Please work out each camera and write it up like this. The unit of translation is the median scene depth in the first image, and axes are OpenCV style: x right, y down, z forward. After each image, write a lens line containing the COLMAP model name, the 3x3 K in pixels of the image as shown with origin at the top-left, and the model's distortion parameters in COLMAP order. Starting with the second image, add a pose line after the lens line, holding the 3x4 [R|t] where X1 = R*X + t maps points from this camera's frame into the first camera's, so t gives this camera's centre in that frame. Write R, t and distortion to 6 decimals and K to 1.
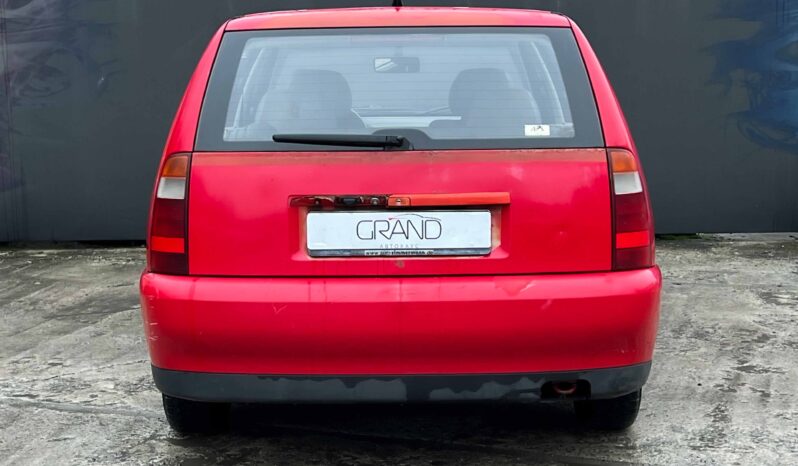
lens RADIAL K [[1348.5, 0, 448.6], [0, 1348.5, 234.0], [0, 0, 1]] dist [0.201129, 0.049222]
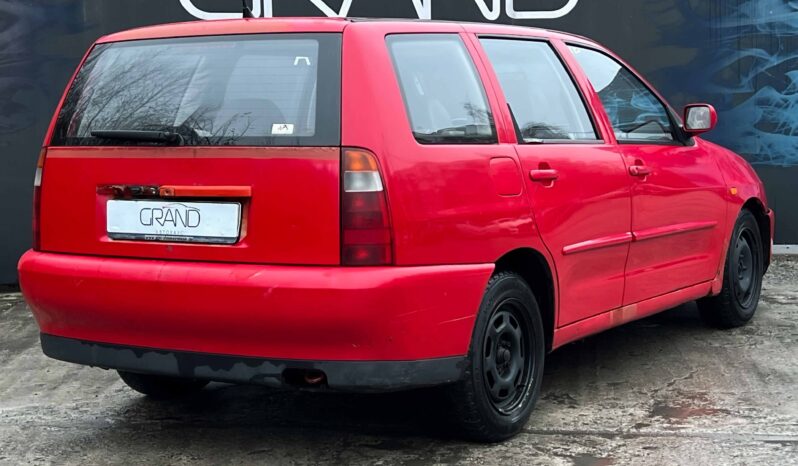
lens RADIAL K [[1348.5, 0, 448.6], [0, 1348.5, 234.0], [0, 0, 1]] dist [0.201129, 0.049222]
pose [[0.864146, 0.041096, -0.501561, 0.719607], [-0.053964, 0.998480, -0.011163, 0.010335], [0.500340, 0.036713, 0.865051, 0.150200]]
